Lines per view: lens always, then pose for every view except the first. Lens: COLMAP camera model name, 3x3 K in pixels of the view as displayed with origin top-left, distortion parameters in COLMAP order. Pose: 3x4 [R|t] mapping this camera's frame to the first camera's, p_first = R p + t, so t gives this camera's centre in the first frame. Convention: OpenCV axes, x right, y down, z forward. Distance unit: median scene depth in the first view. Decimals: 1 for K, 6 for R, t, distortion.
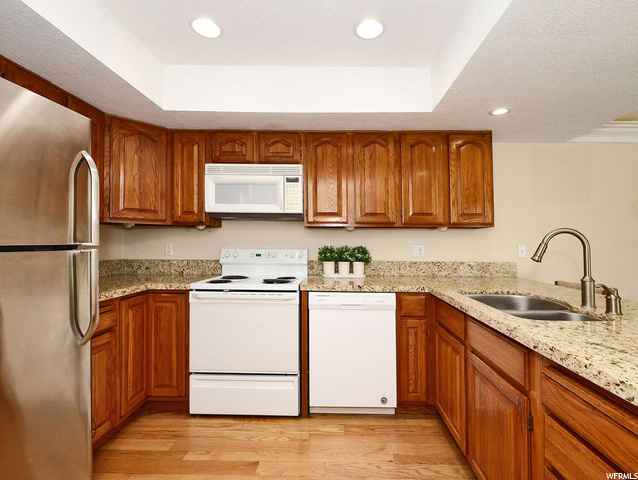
lens RADIAL K [[306.3, 0, 334.7], [0, 306.3, 240.7], [0, 0, 1]] dist [0.002833, -0.000258]
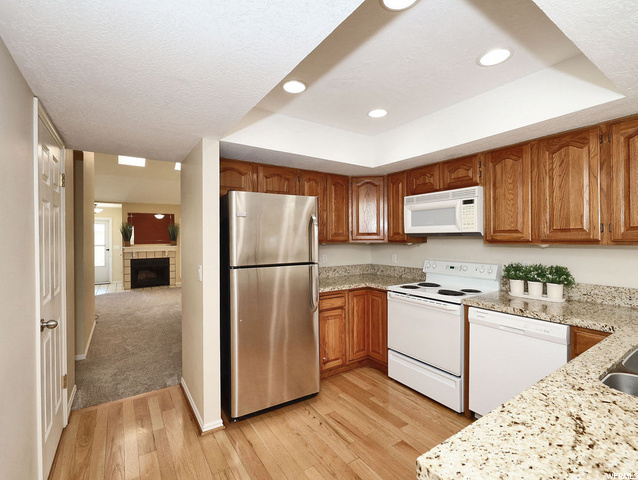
lens RADIAL K [[300.2, 0, 318.1], [0, 300.2, 246.2], [0, 0, 1]] dist [-0.002221, -0.000162]
pose [[0.563248, 0.010484, -0.826221, 0.459534], [0.013902, 0.999658, 0.022162, -0.074939], [0.826171, -0.023969, 0.562909, -0.043516]]
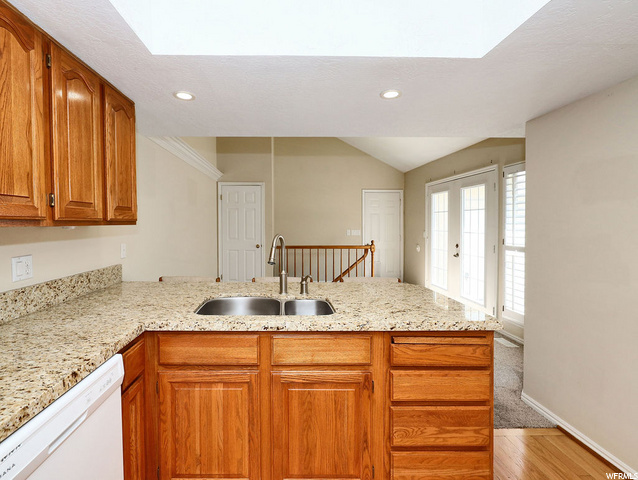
lens RADIAL K [[320.3, 0, 299.7], [0, 320.3, 230.0], [0, 0, 1]] dist [0.004261, 0.000050]
pose [[-0.029366, -0.031370, 0.999076, -0.350156], [-0.012332, 0.999443, 0.031019, -0.064841], [-0.999493, -0.011410, -0.029737, 0.638148]]
